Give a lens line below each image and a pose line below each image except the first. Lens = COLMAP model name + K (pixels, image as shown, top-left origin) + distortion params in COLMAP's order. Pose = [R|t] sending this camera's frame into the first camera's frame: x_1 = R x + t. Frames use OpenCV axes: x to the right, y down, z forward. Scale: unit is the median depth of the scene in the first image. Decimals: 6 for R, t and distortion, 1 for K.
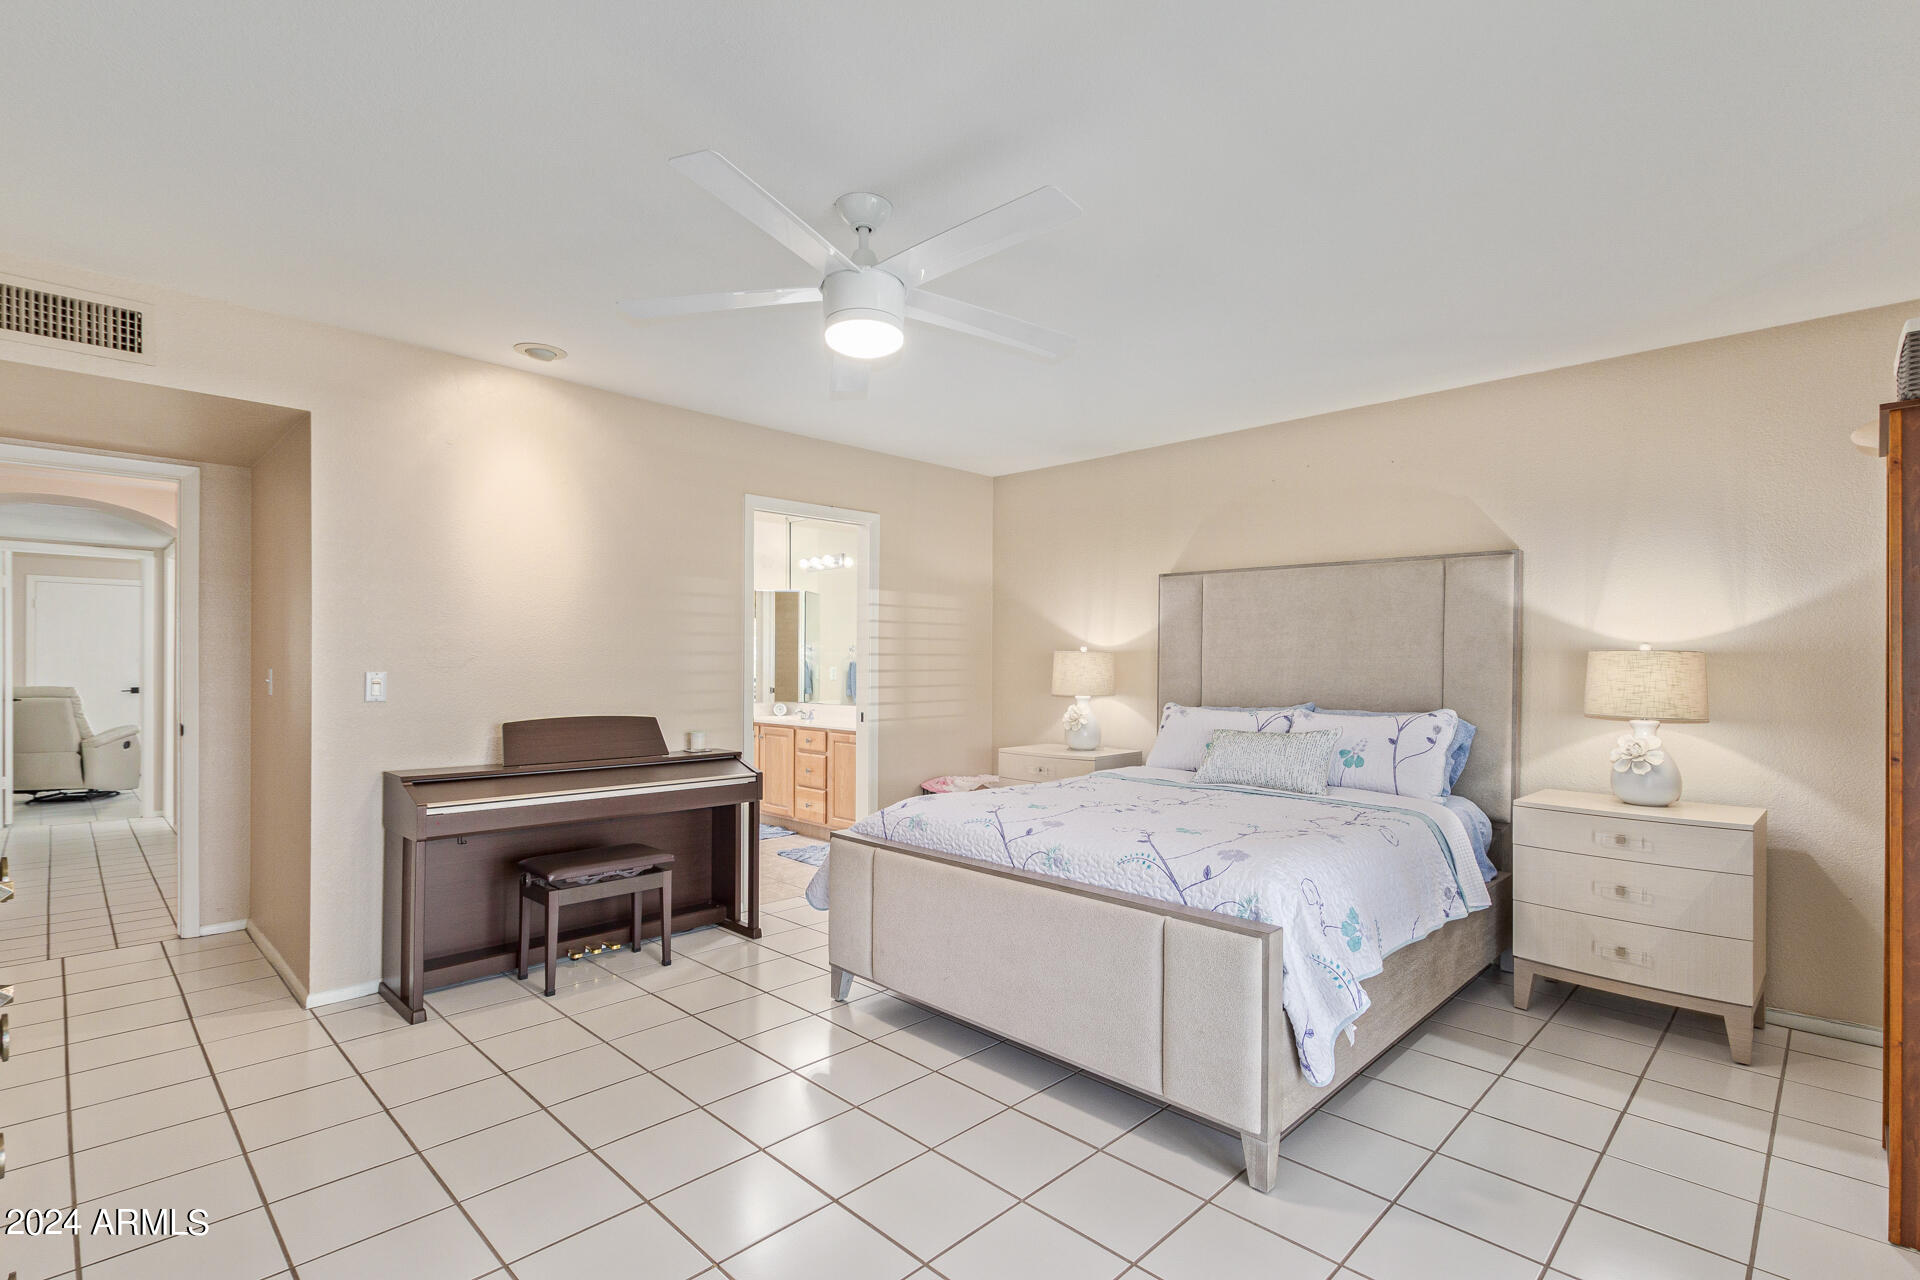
lens RADIAL K [[887.8, 0, 929.6], [0, 887.8, 657.1], [0, 0, 1]] dist [-0.000136, -0.000013]
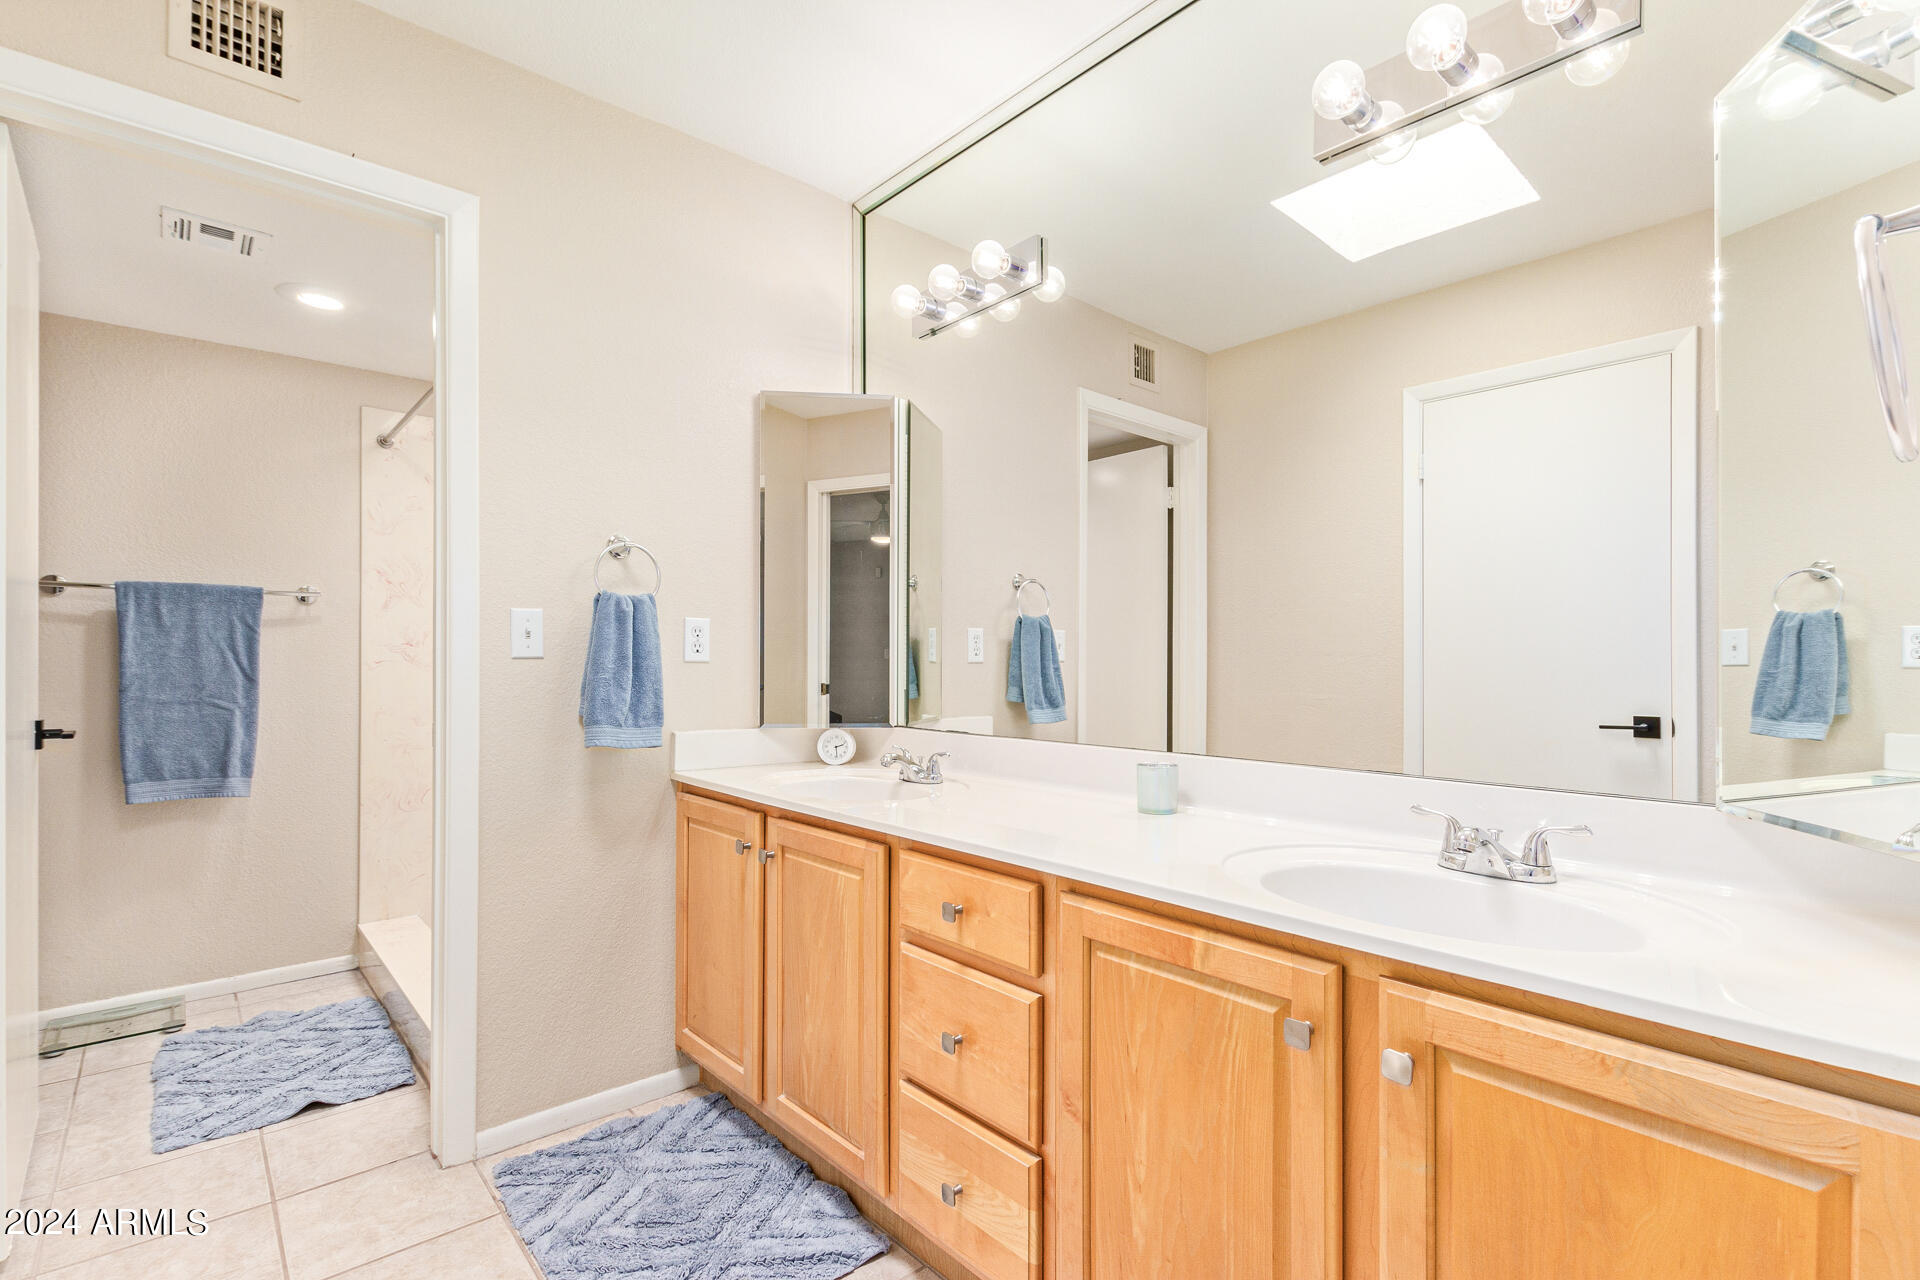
lens RADIAL K [[924.8, 0, 971.5], [0, 924.8, 652.0], [0, 0, 1]] dist [0.006889, 0.000239]
pose [[0.999587, -0.003895, -0.028470, -0.121882], [0.003907, 0.999992, 0.000389, 0.025835], [0.028469, -0.000500, 0.999595, 0.742421]]
